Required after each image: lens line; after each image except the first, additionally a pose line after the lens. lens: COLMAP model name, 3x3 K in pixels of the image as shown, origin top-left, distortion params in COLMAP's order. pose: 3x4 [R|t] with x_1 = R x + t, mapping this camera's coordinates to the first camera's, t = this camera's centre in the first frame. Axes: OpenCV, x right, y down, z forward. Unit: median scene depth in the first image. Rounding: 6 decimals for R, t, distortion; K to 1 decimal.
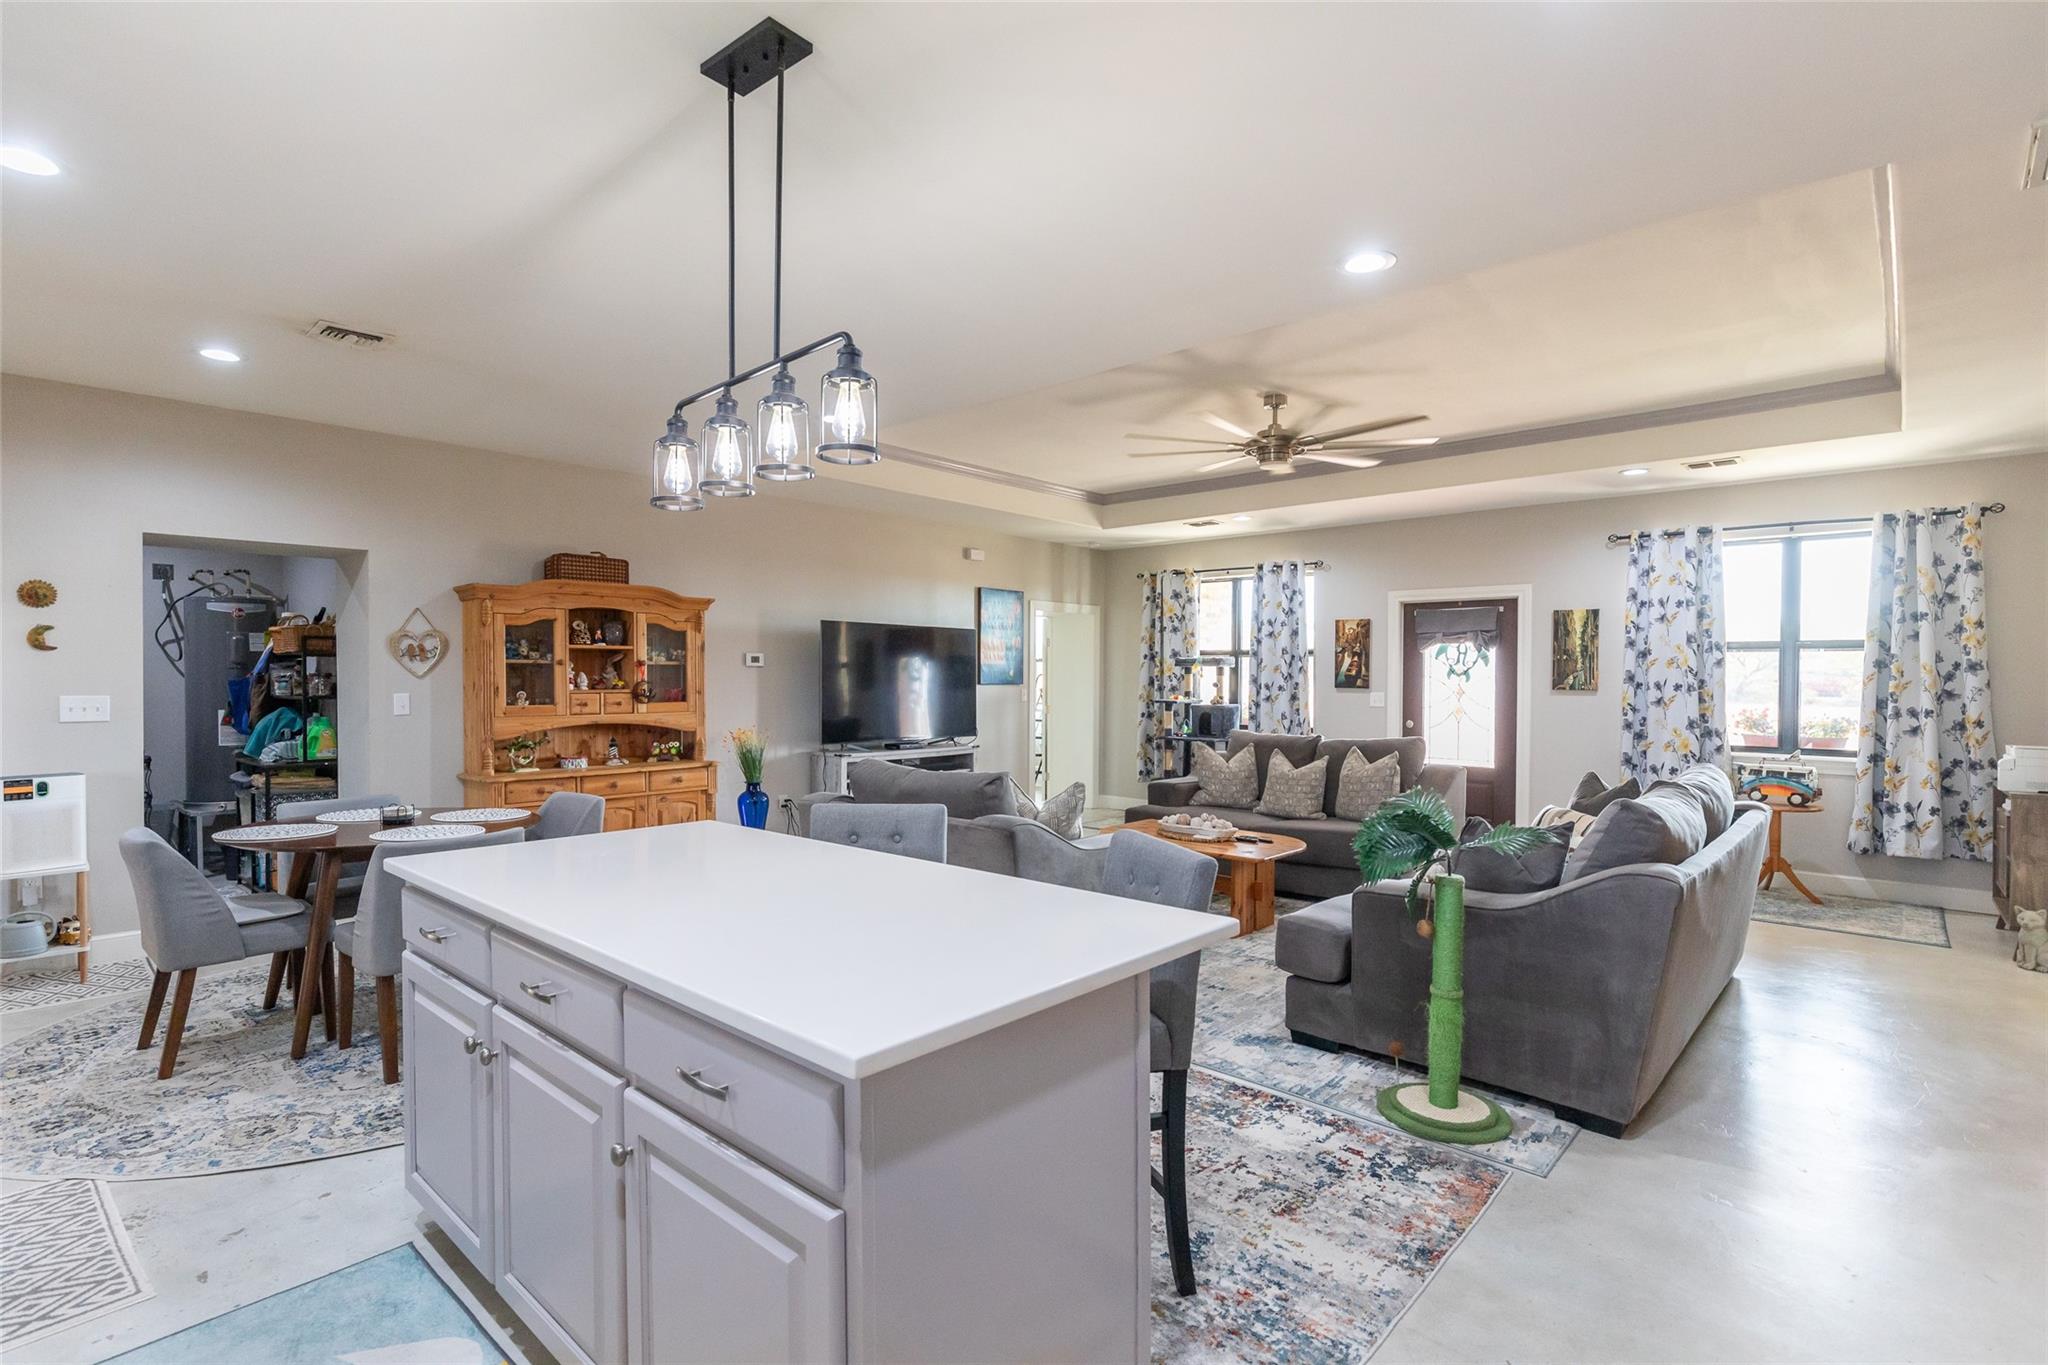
lens RADIAL K [[973.0, 0, 1028.0], [0, 973.0, 690.7], [0, 0, 1]] dist [-0.002831, 0.001137]
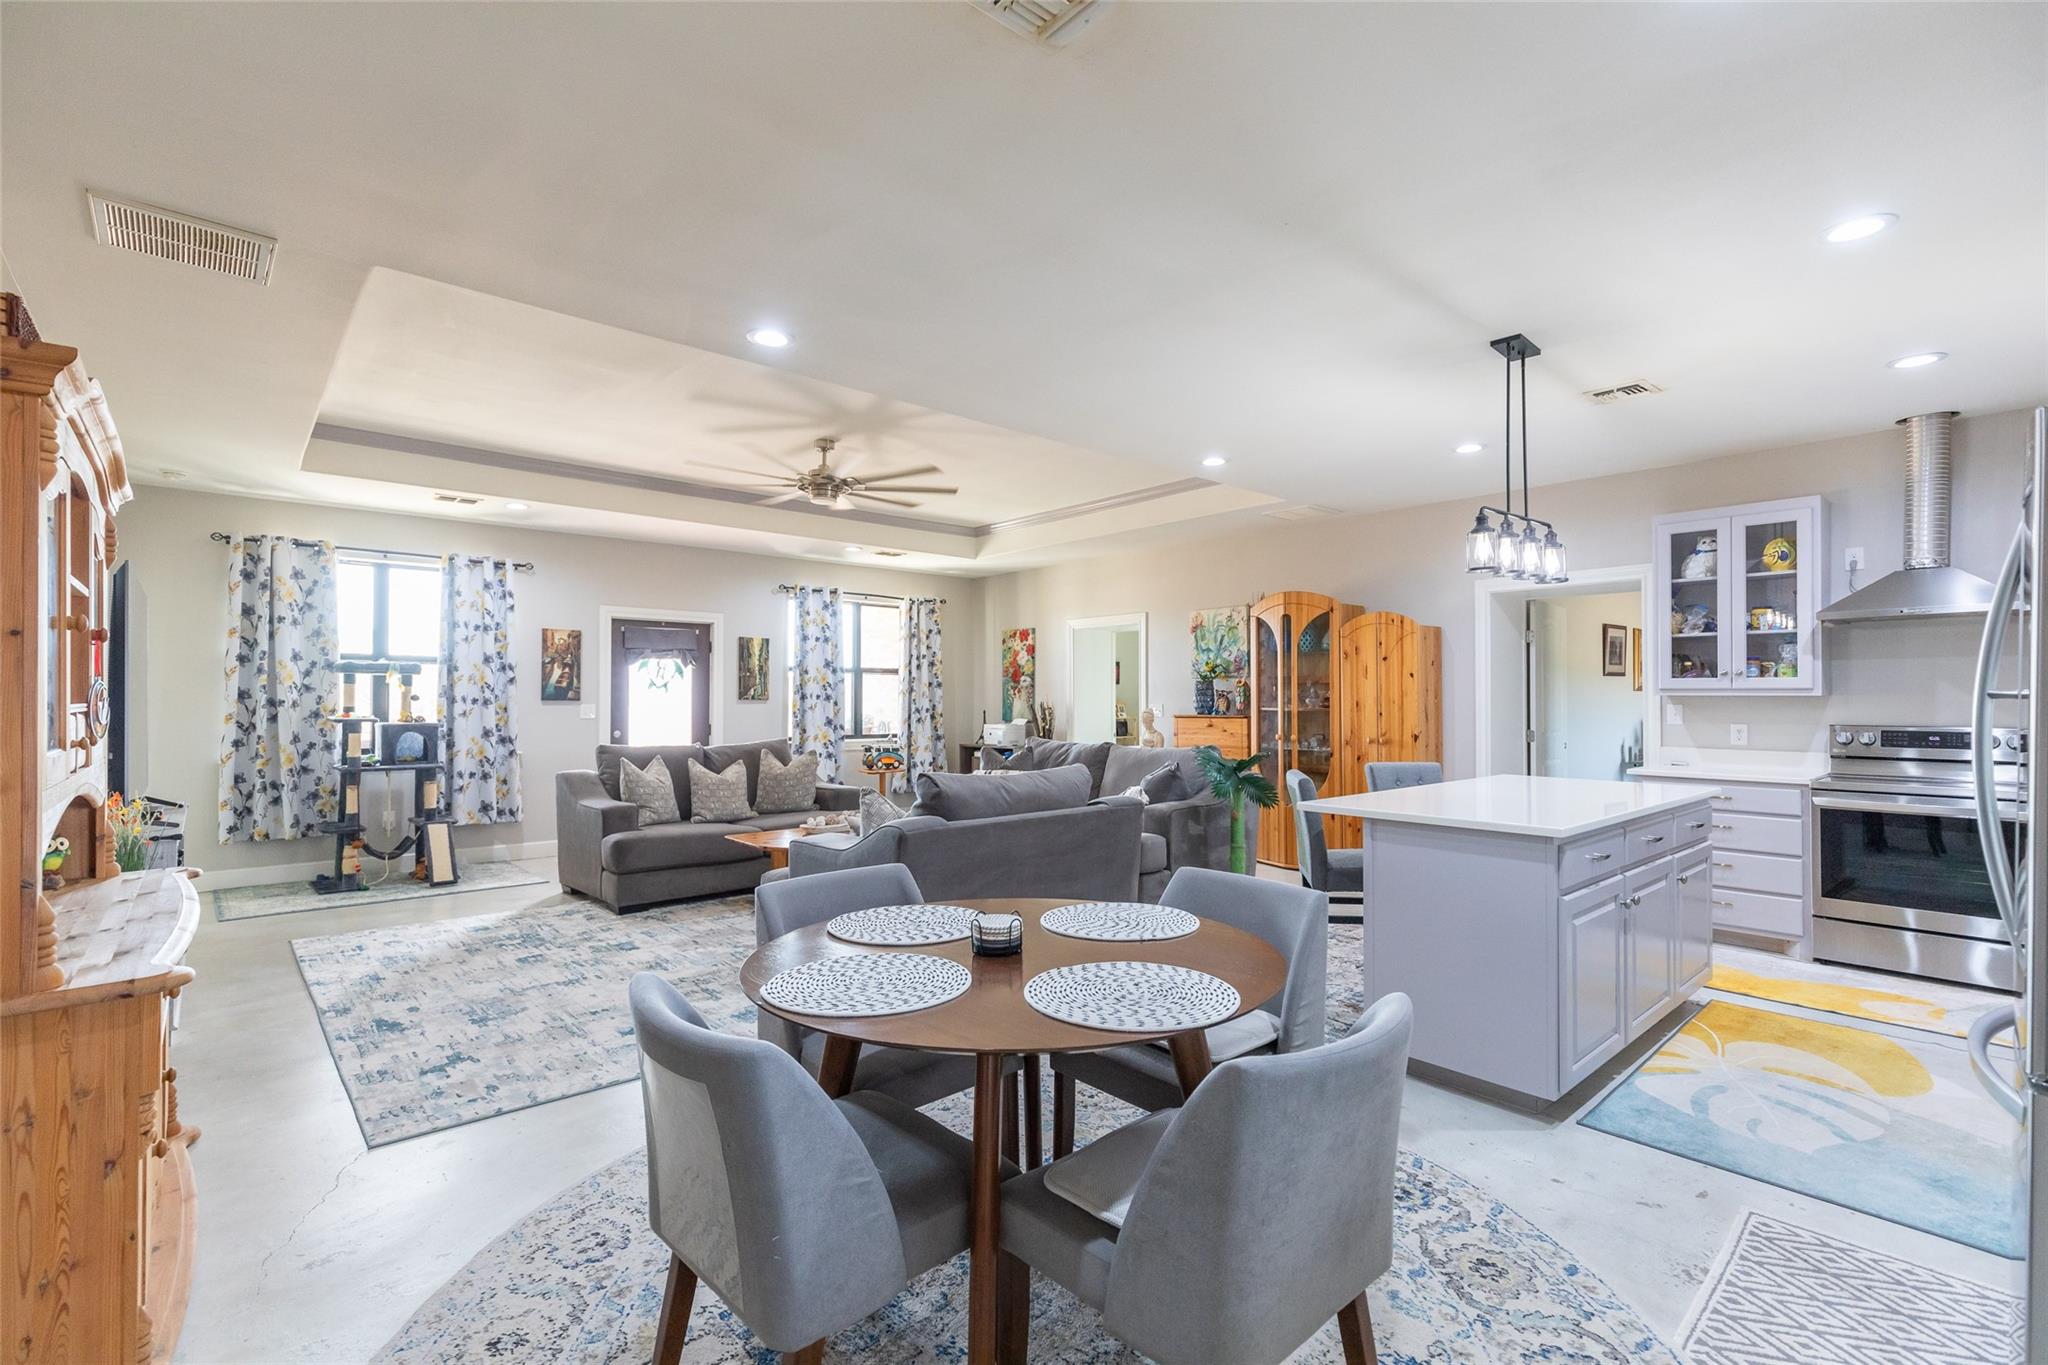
lens RADIAL K [[925.3, 0, 1025.6], [0, 925.3, 691.2], [0, 0, 1]] dist [0.011224, -0.002354]
pose [[0.107529, 0.004314, 0.994193, -0.642835], [0.014033, 0.999884, -0.005856, 0.000264], [-0.994103, 0.014581, 0.107456, 0.526895]]
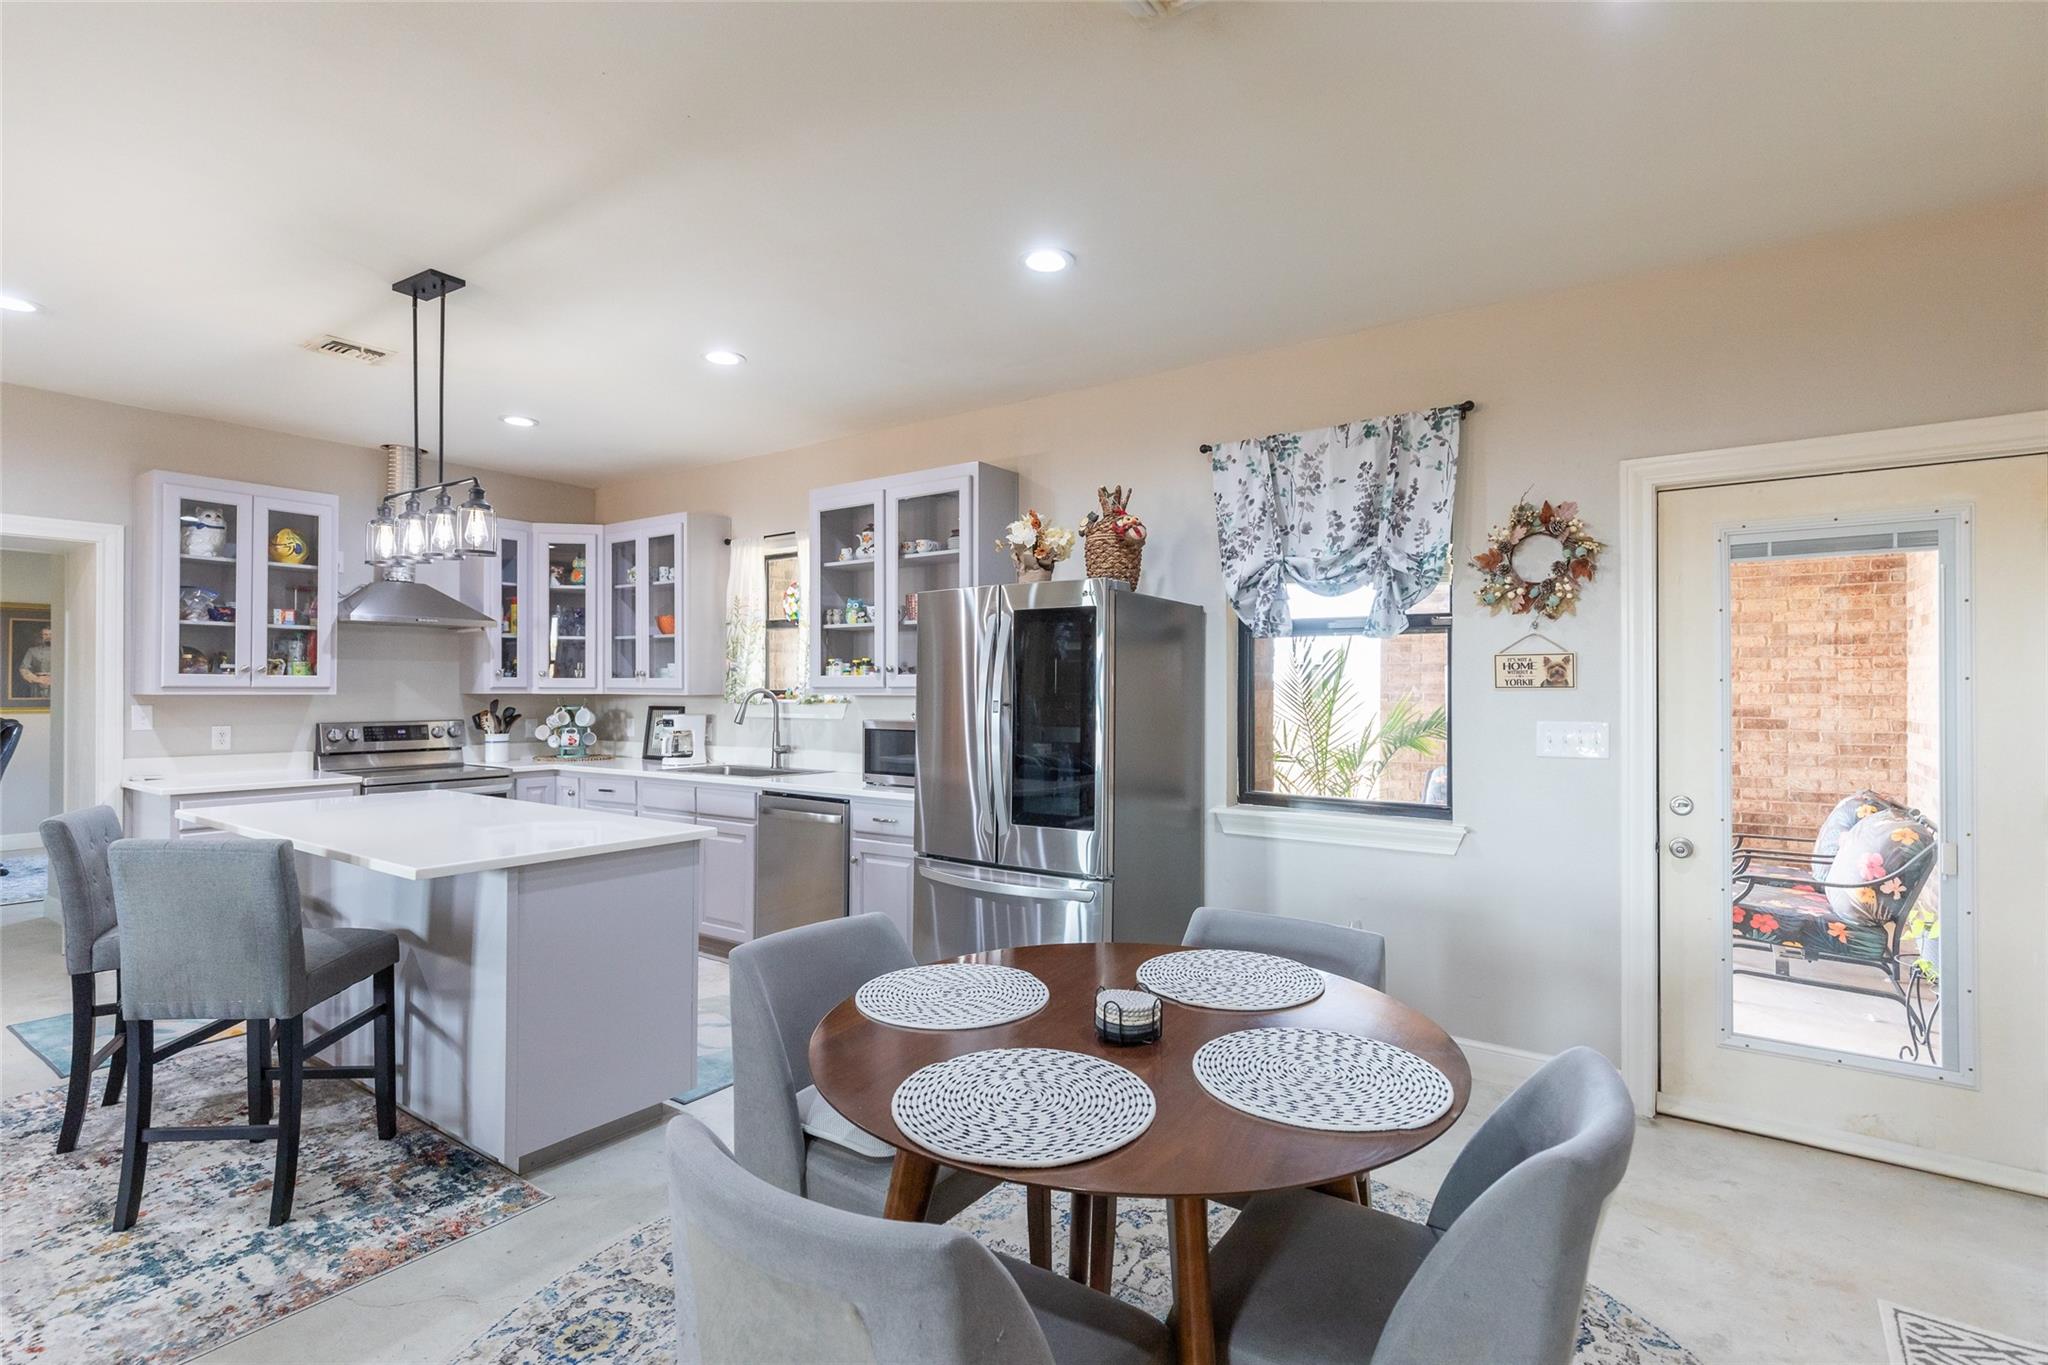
lens RADIAL K [[973.0, 0, 1018.4], [0, 973.0, 673.9], [0, 0, 1]] dist [-0.002831, 0.001137]
pose [[-0.992759, -0.007321, -0.119898, -0.309446], [-0.007446, 0.999972, 0.000597, -0.011832], [0.119890, 0.001485, -0.992786, 0.800198]]
